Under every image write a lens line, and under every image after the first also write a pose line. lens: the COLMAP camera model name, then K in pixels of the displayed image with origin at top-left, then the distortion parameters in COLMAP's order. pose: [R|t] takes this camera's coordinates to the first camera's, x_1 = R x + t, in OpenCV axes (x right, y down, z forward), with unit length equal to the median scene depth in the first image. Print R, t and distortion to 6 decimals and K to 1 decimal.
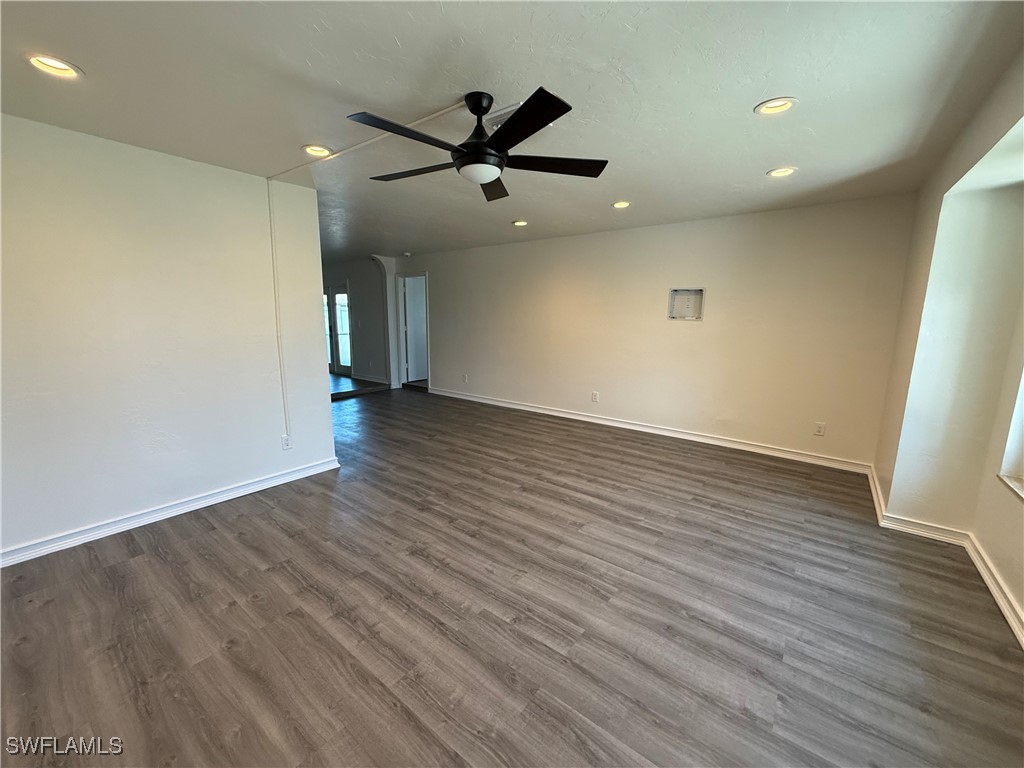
lens RADIAL K [[408.0, 0, 512.8], [0, 408.0, 383.9], [0, 0, 1]] dist [-0.001264, 0.000571]
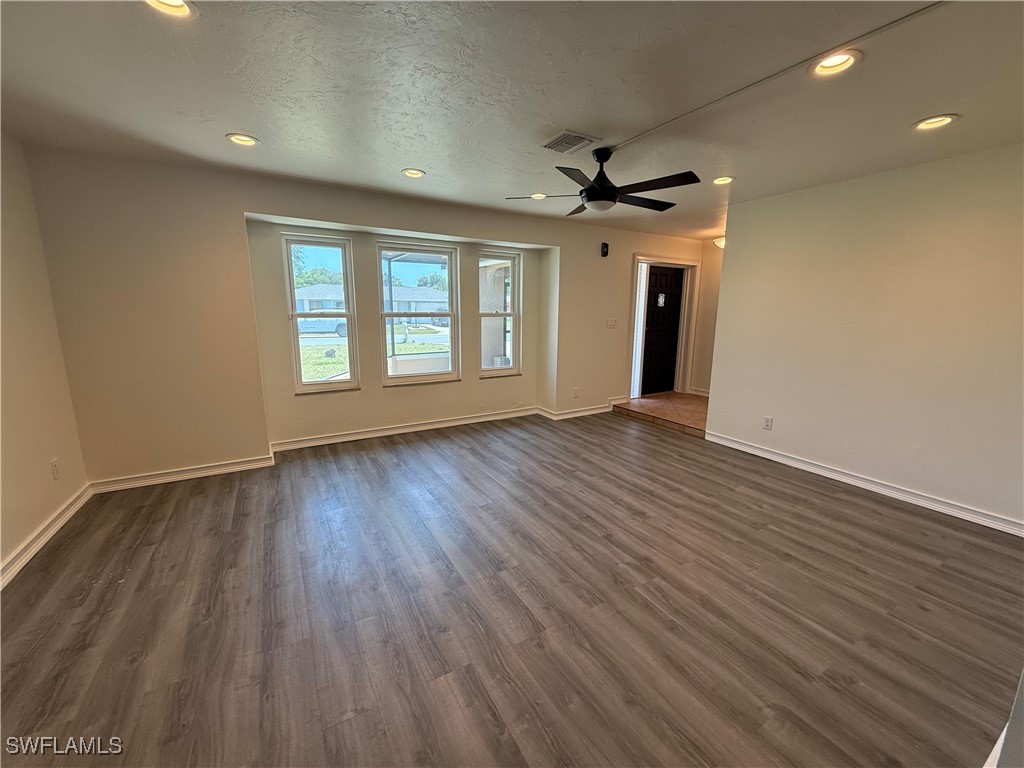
lens RADIAL K [[408.0, 0, 511.0], [0, 408.0, 384.8], [0, 0, 1]] dist [-0.001264, 0.000571]
pose [[-0.927758, -0.084997, 0.363375, -0.259467], [0.047005, 0.939346, 0.339734, -0.309276], [-0.370211, 0.332271, -0.867490, 1.830984]]
